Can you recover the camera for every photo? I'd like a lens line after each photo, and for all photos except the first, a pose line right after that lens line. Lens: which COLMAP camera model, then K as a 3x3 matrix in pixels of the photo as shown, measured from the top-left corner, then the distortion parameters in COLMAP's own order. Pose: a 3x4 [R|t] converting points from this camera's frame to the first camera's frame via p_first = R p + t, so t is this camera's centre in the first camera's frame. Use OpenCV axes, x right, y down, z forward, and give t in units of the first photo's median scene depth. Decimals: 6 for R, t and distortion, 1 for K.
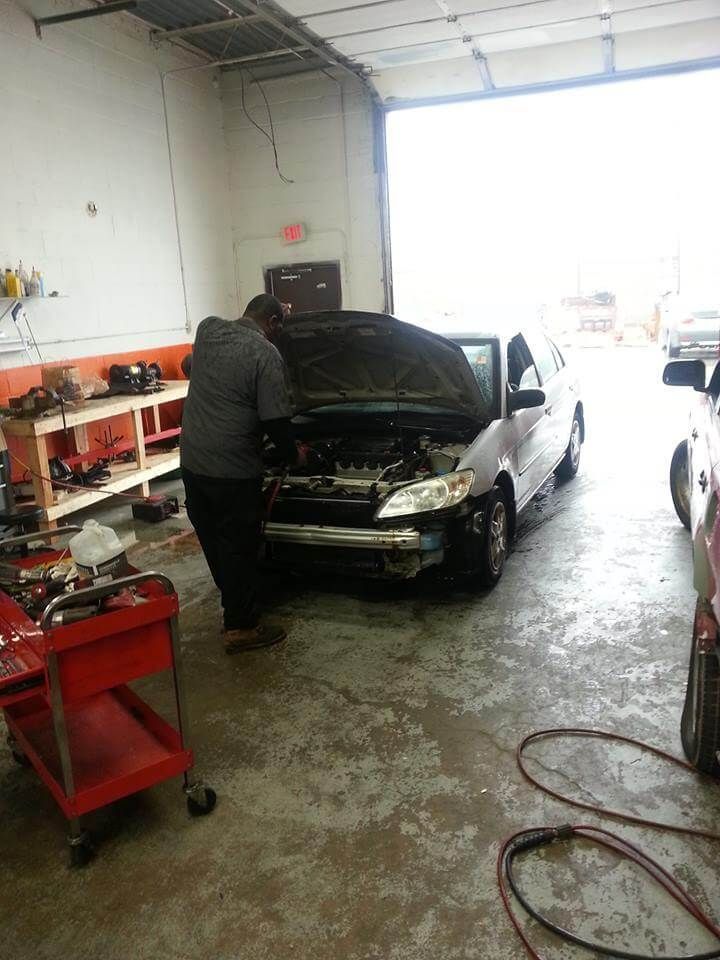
lens RADIAL K [[781.0, 0, 356.1], [0, 781.0, 467.4], [0, 0, 1]] dist [0.092667, -0.155236]
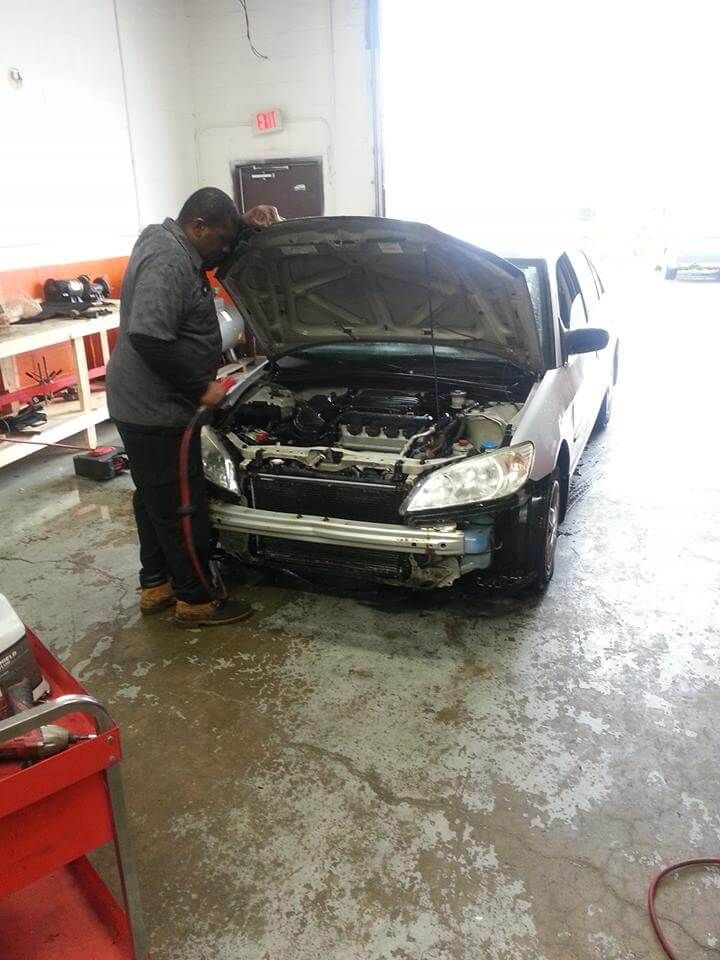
lens RADIAL K [[781.0, 0, 356.1], [0, 781.0, 467.4], [0, 0, 1]] dist [0.092667, -0.155236]
pose [[0.998700, 0.009306, 0.050119, -0.053840], [-0.014593, 0.994239, 0.106188, -0.050891], [-0.048842, -0.106782, 0.993082, 0.274145]]
